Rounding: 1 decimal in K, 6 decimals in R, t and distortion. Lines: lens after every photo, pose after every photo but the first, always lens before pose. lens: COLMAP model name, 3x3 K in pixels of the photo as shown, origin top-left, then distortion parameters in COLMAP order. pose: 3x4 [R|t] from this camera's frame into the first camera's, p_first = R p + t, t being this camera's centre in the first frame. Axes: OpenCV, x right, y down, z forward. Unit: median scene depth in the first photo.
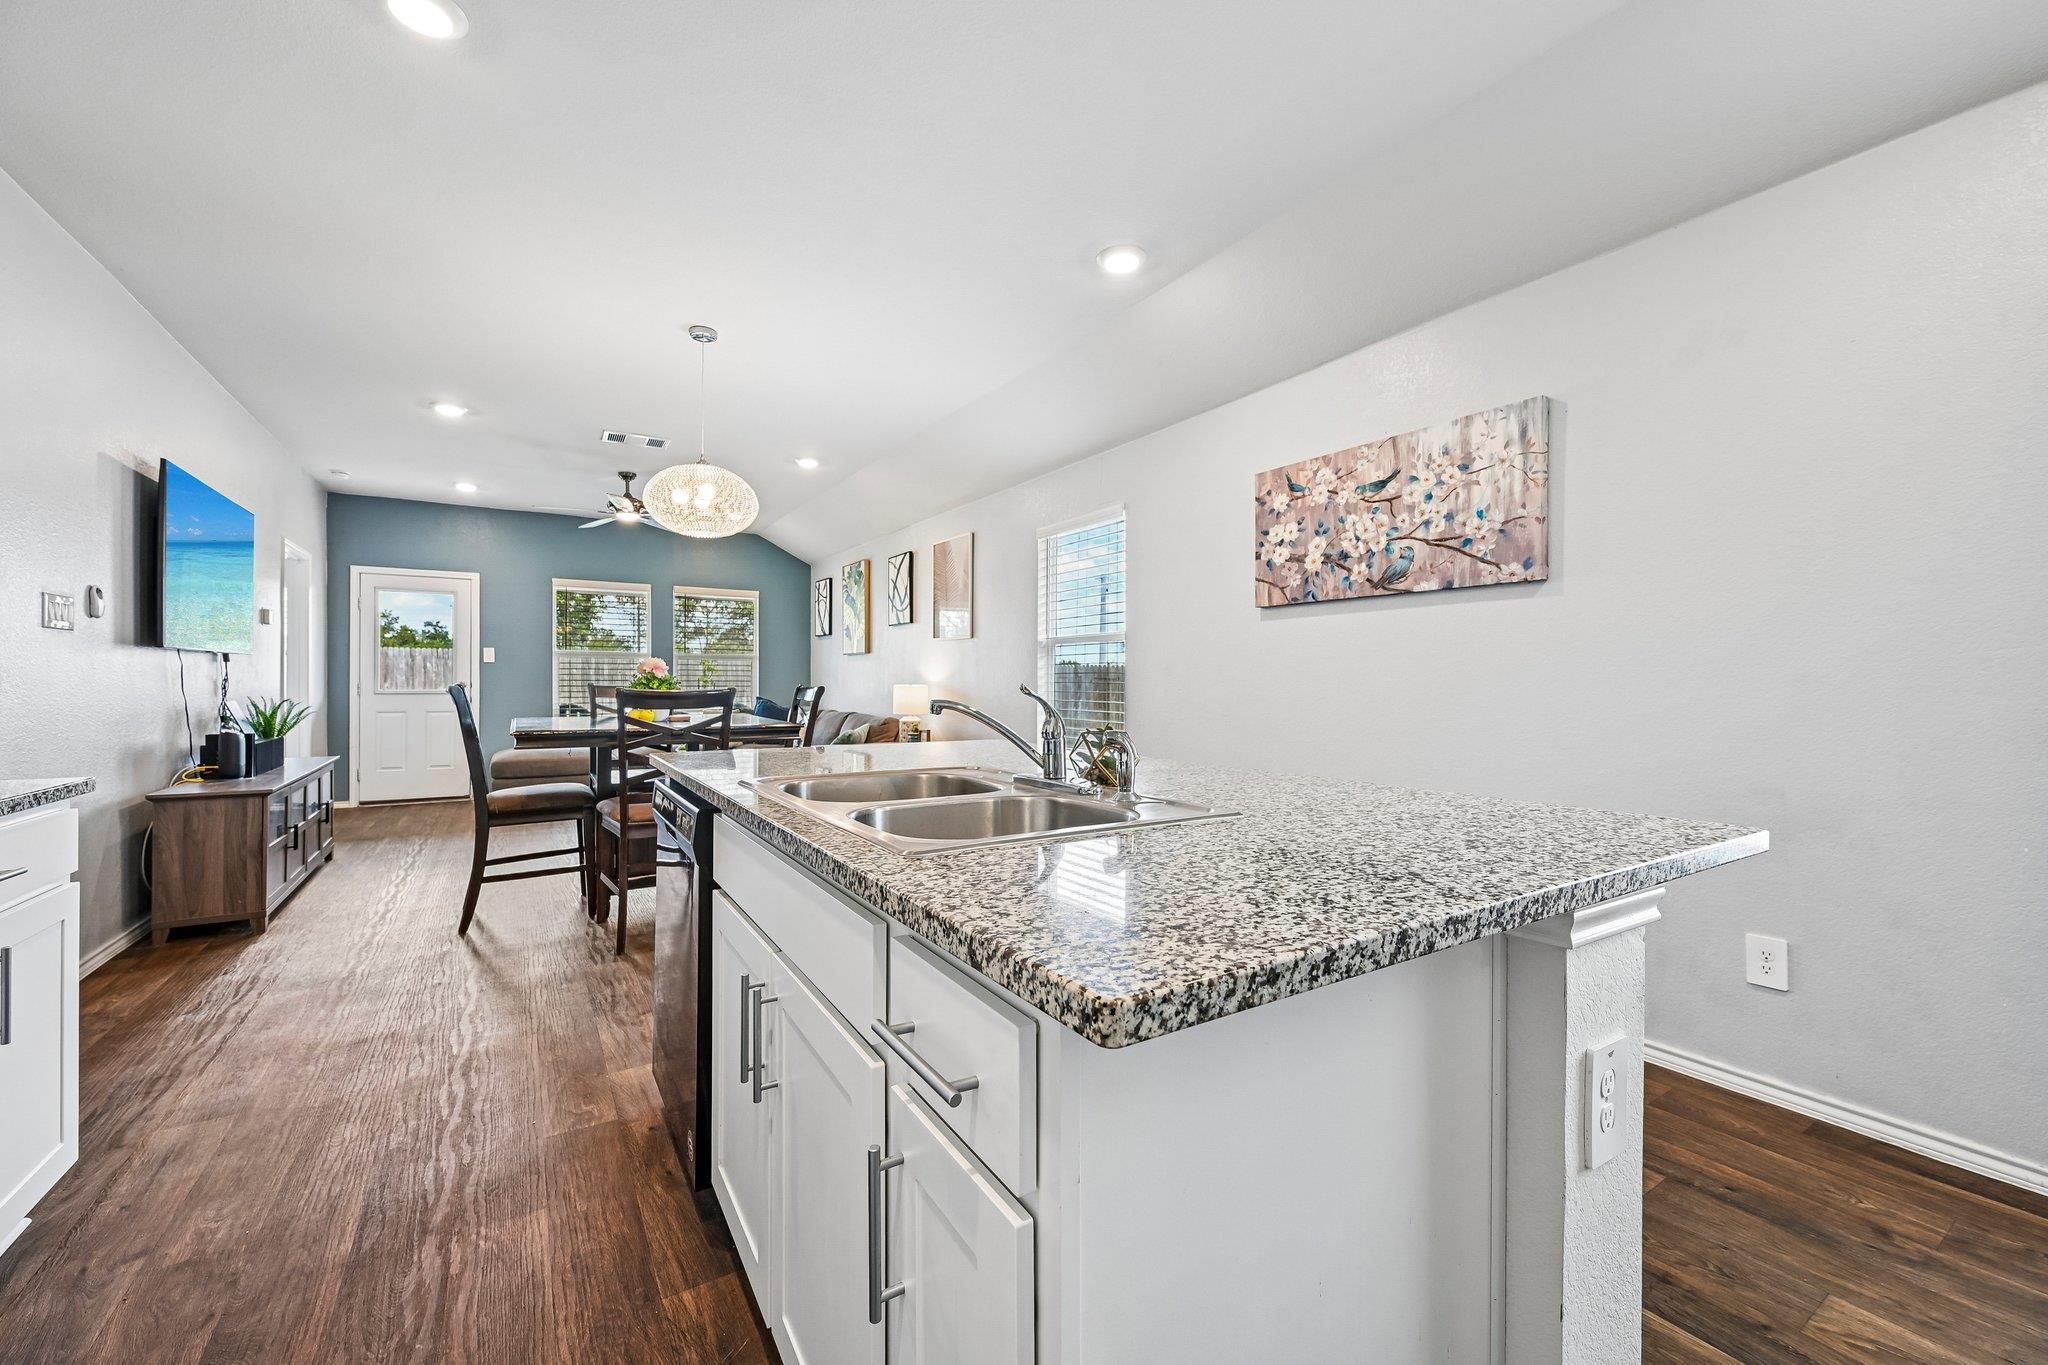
lens RADIAL K [[800.7, 0, 1021.7], [0, 800.7, 685.8], [0, 0, 1]] dist [0.001212, 0.000096]
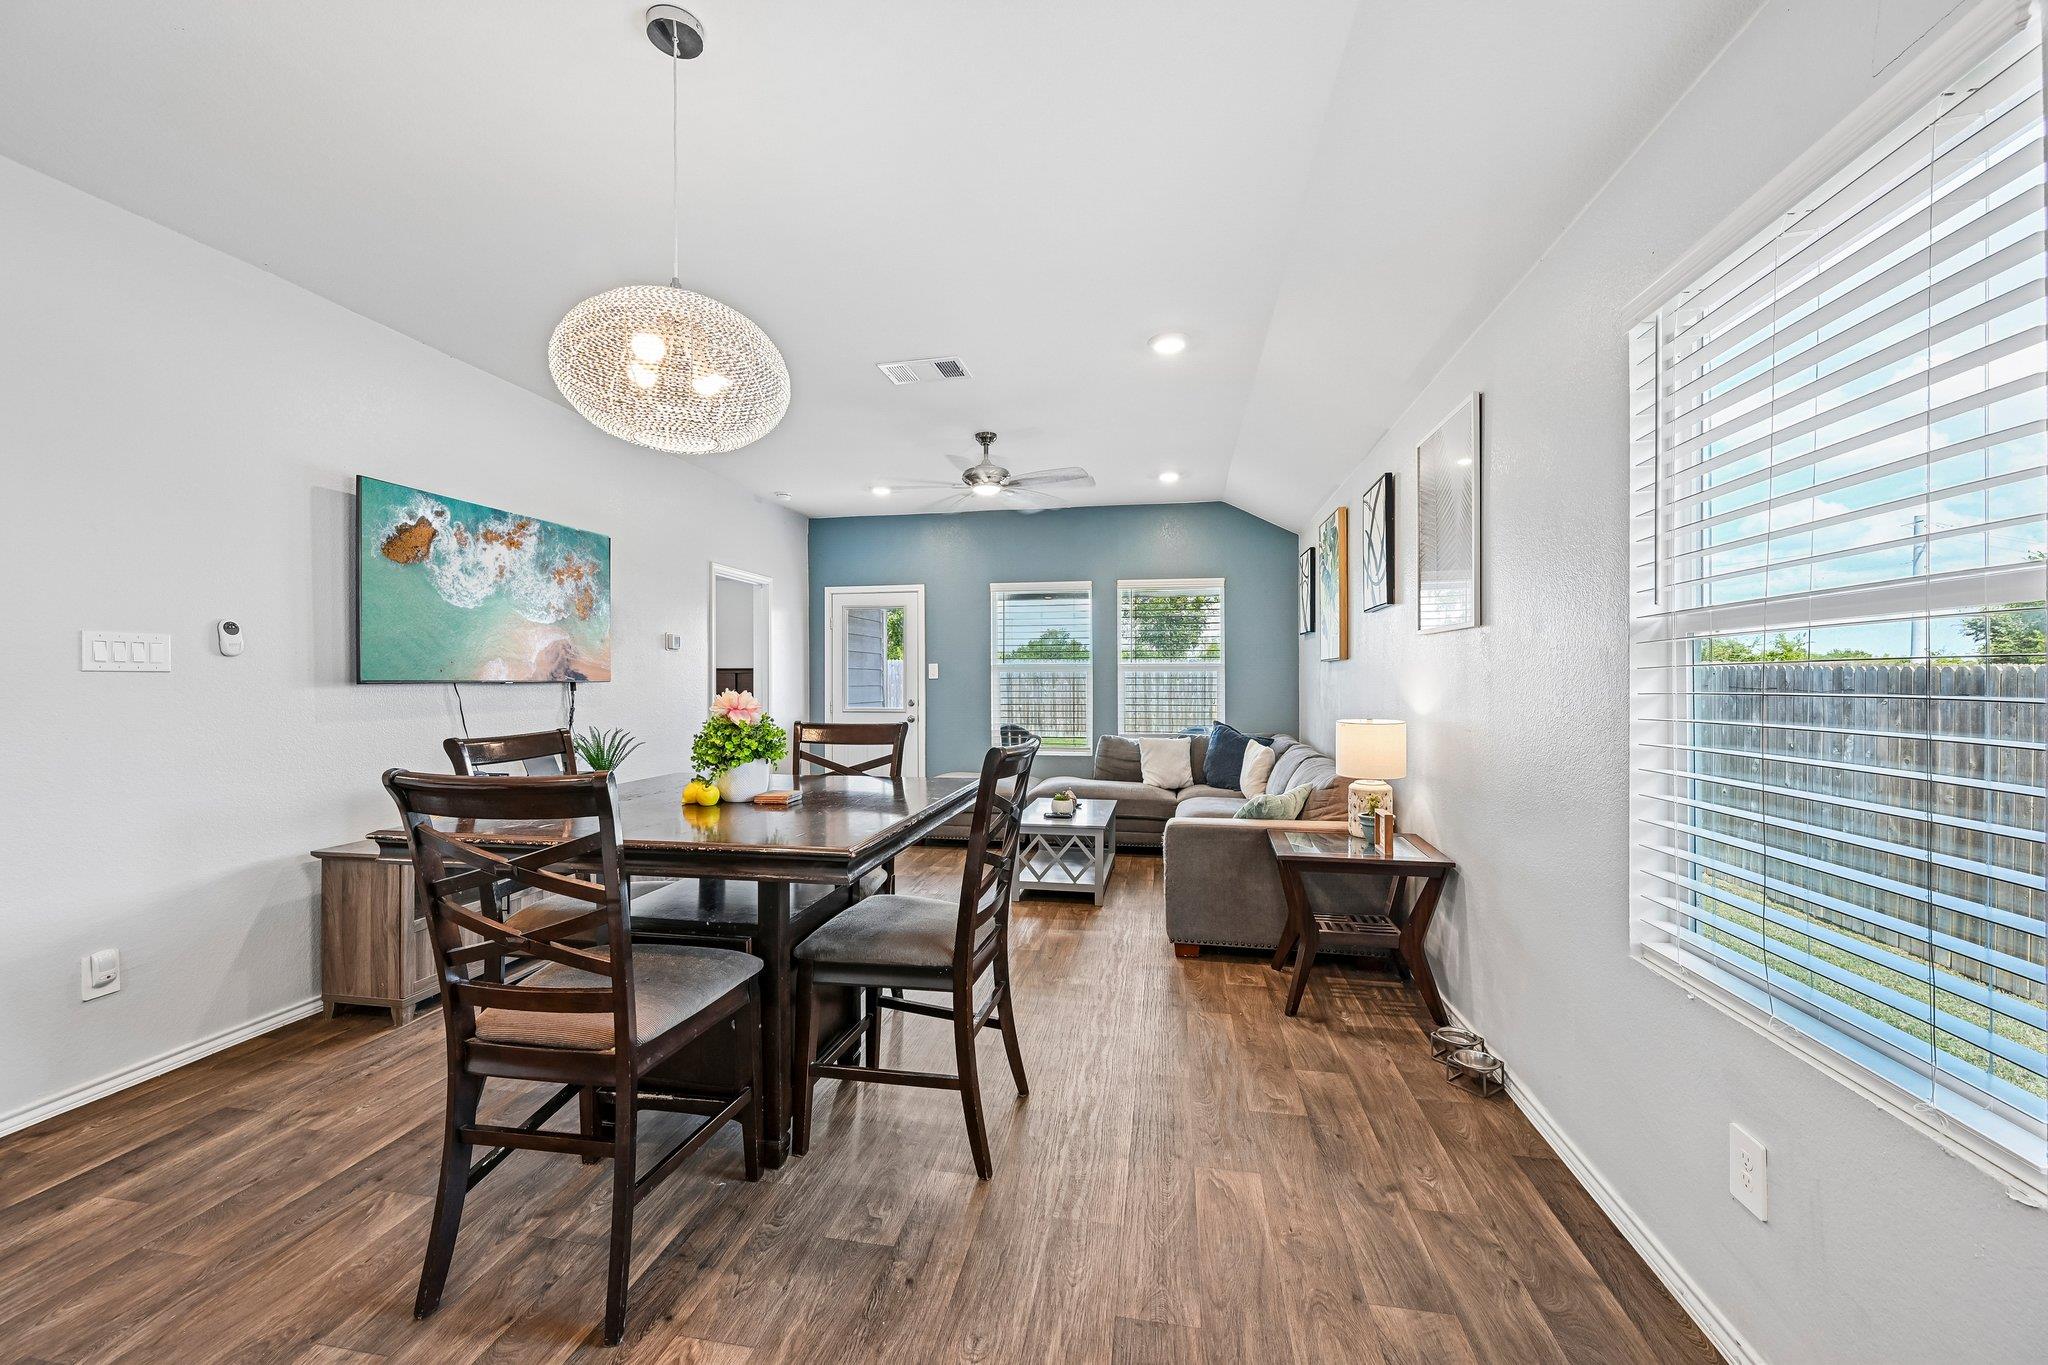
lens RADIAL K [[800.7, 0, 1021.7], [0, 800.7, 685.8], [0, 0, 1]] dist [0.001212, 0.000096]
pose [[0.740185, -0.002235, -0.672399, 0.046834], [0.001095, 0.999997, -0.002119, -0.022563], [0.672402, 0.000833, 0.740186, 0.445543]]
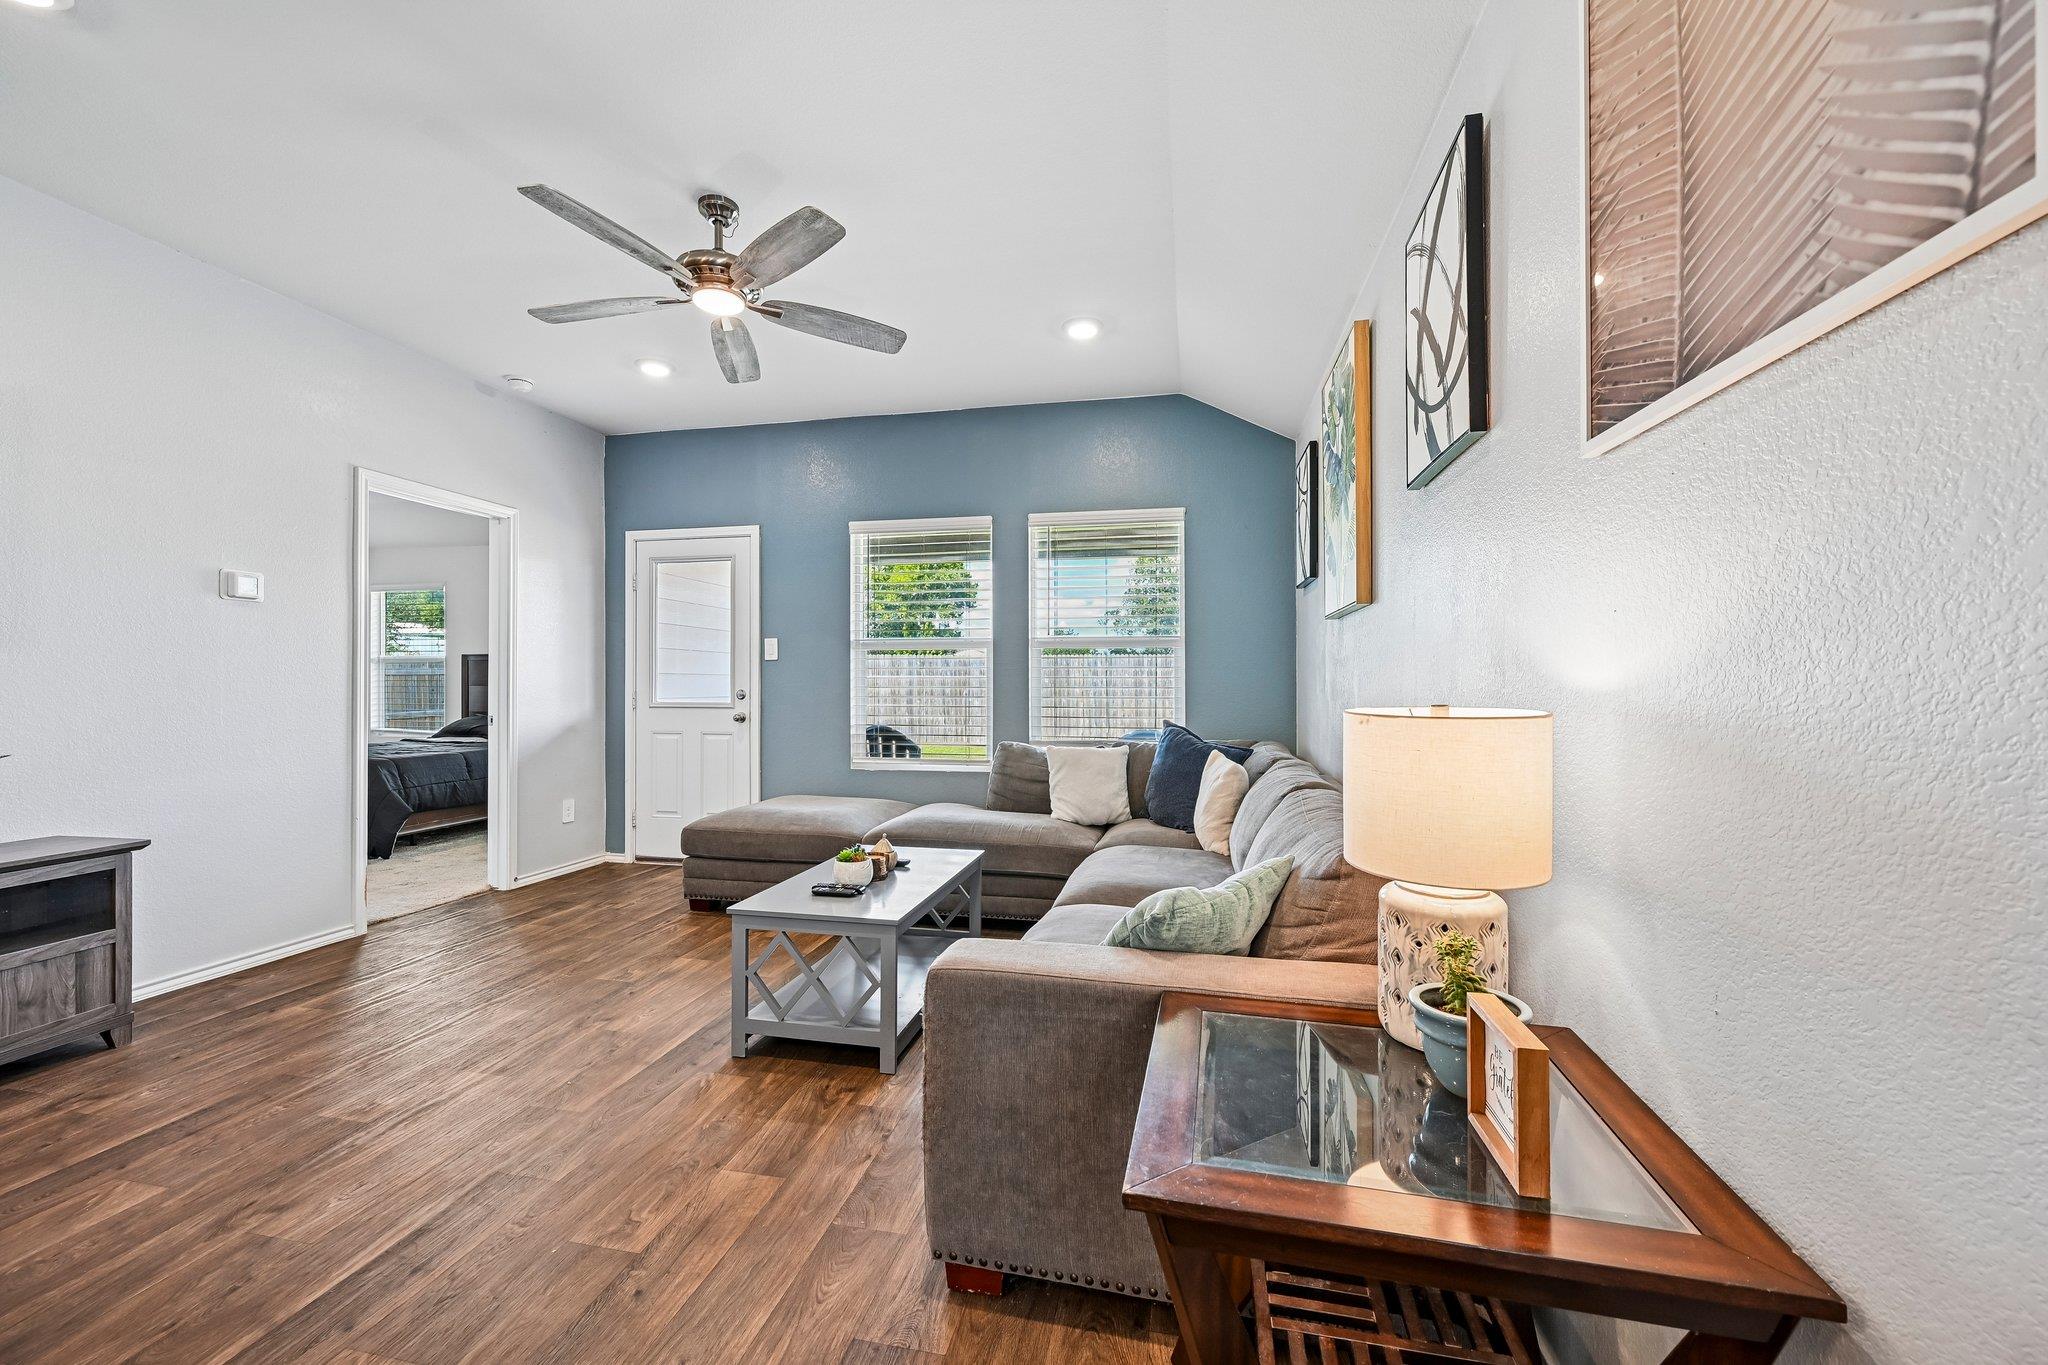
lens RADIAL K [[800.7, 0, 1021.7], [0, 800.7, 685.8], [0, 0, 1]] dist [0.001212, 0.000096]
pose [[0.725066, -0.004930, -0.688662, -0.080054], [-0.000151, 0.999973, -0.007318, -0.004413], [0.688679, 0.005411, 0.725046, 0.787484]]
